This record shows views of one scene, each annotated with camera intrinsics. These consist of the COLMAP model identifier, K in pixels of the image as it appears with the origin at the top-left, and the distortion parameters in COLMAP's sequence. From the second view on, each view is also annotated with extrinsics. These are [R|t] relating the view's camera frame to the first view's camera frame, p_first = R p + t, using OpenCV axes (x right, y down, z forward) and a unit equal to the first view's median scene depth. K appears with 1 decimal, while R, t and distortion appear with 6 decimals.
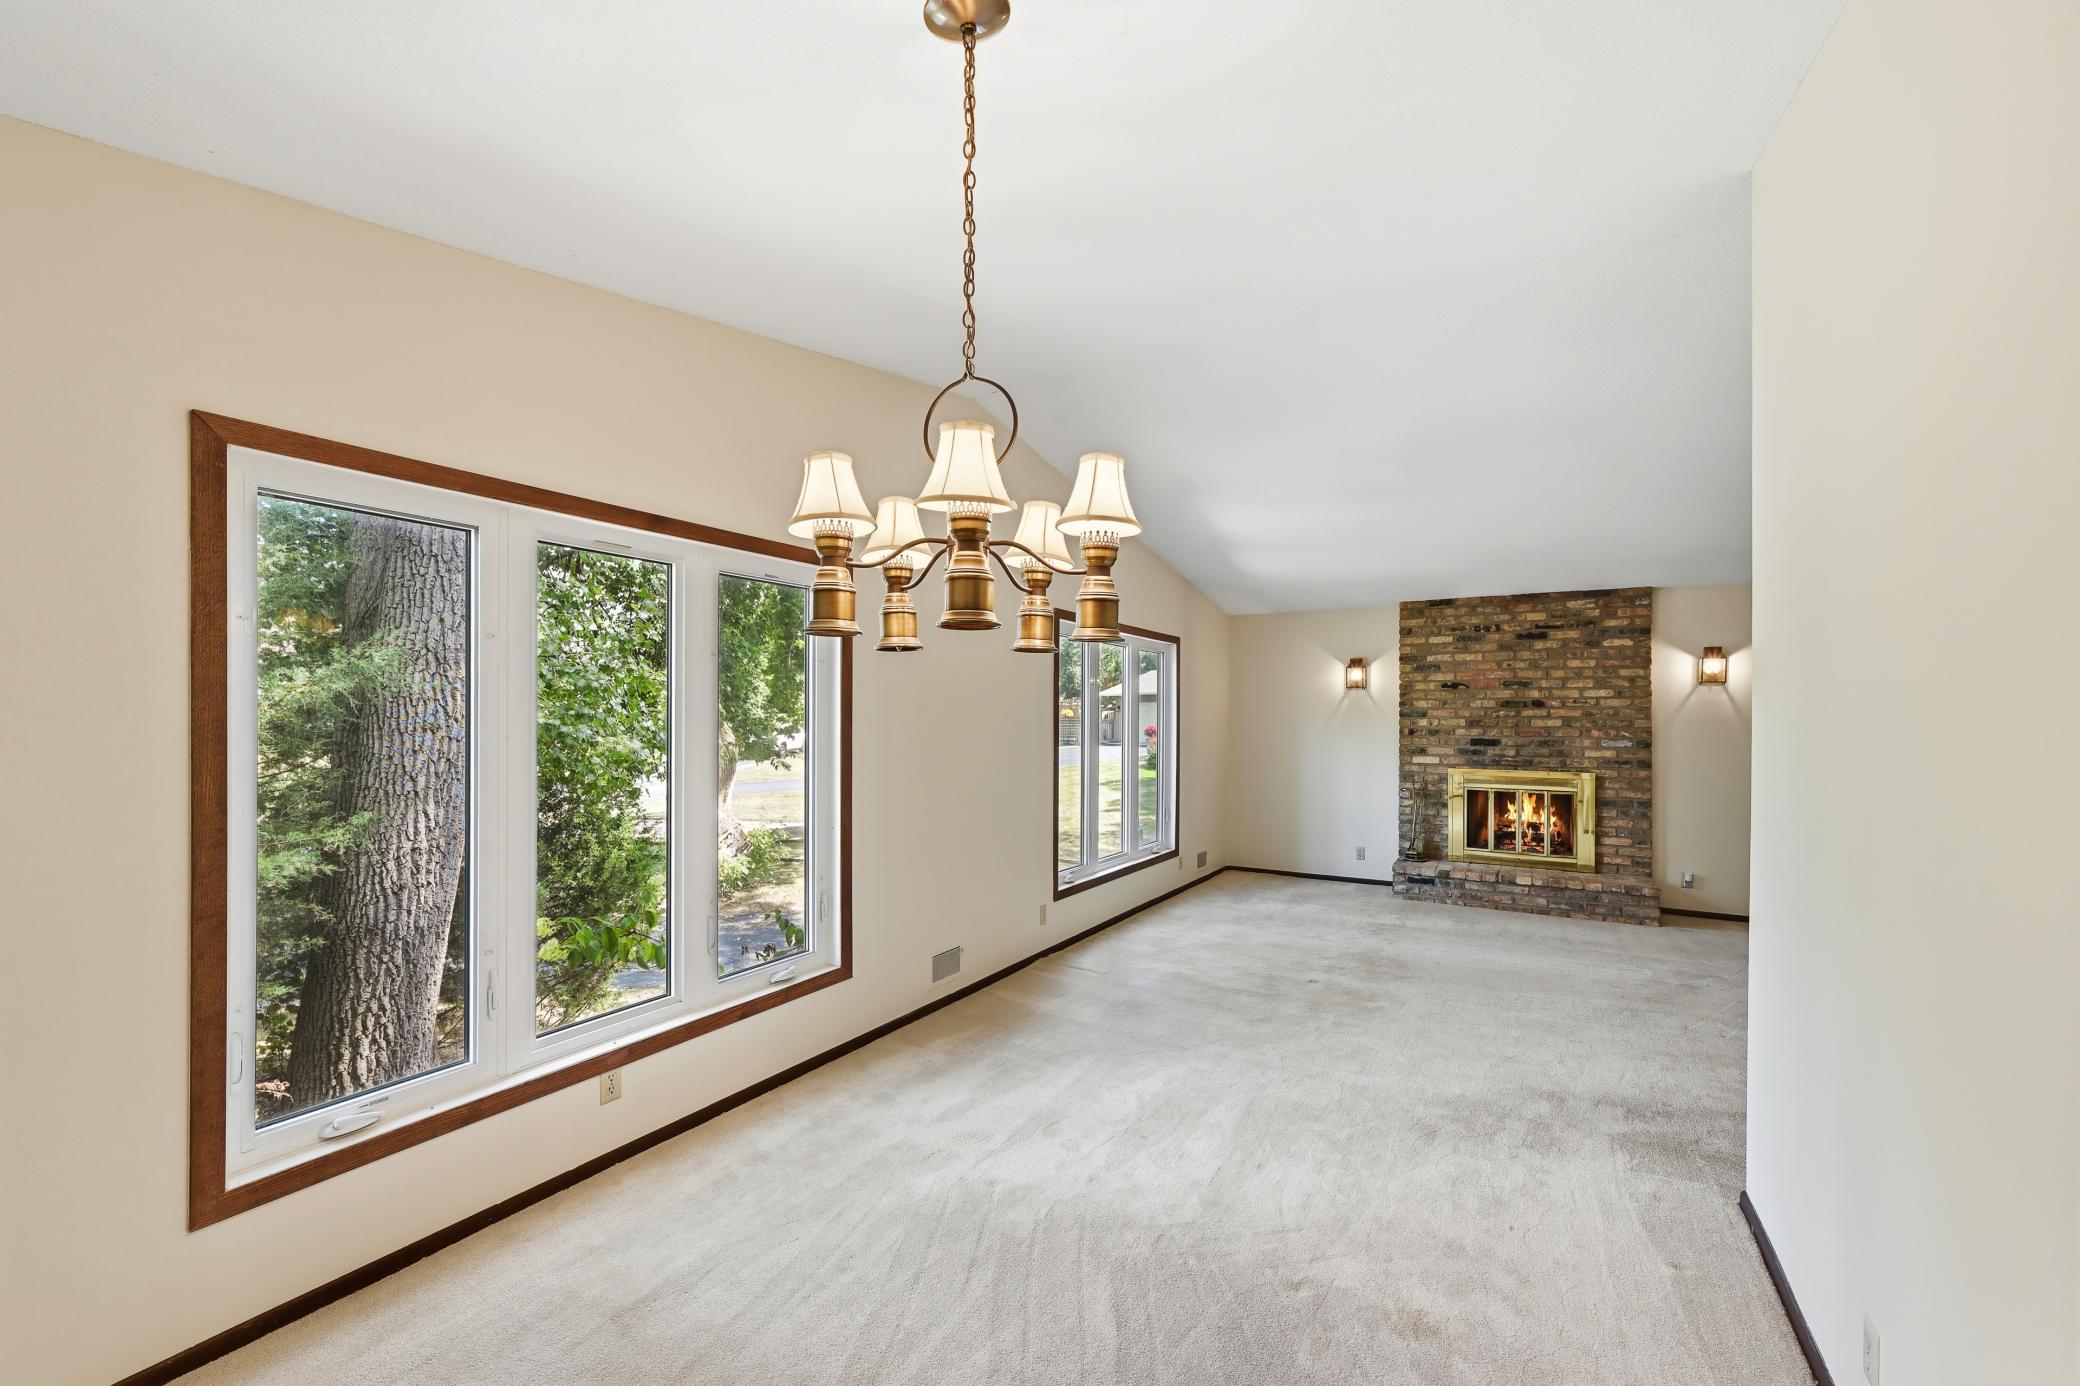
lens RADIAL K [[844.0, 0, 1033.2], [0, 844.0, 705.1], [0, 0, 1]] dist [0.002439, 0.000273]
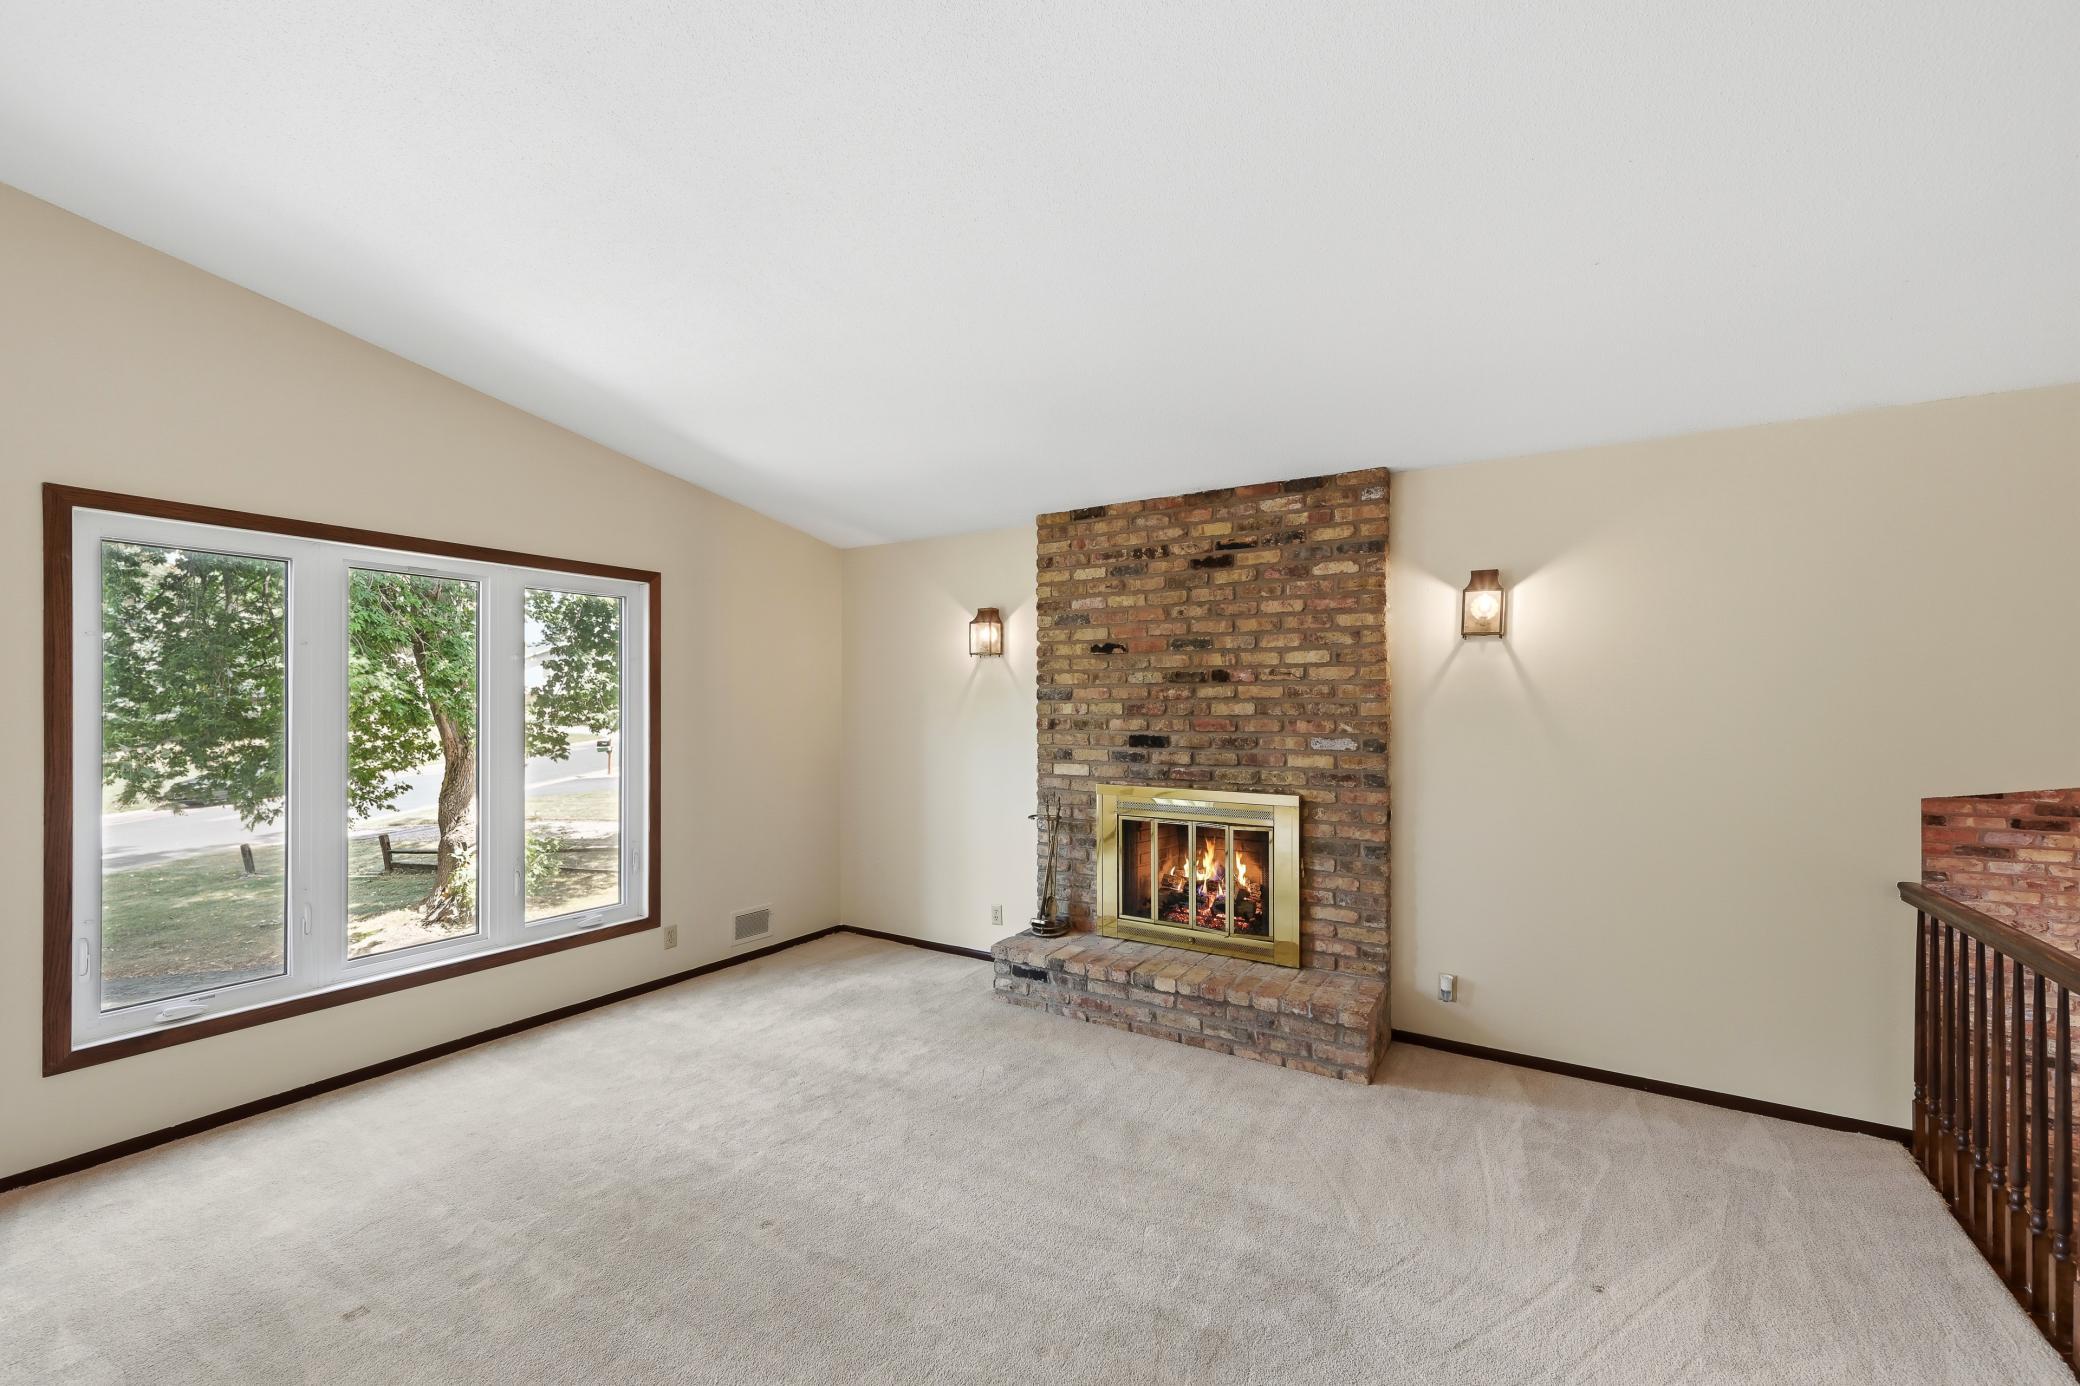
lens RADIAL K [[844.0, 0, 1046.7], [0, 844.0, 694.8], [0, 0, 1]] dist [0.002439, 0.000273]
pose [[0.999632, -0.005680, -0.026539, 0.491770], [0.005800, 0.999973, 0.004438, 0.007952], [0.026513, -0.004590, 0.999638, 0.406068]]
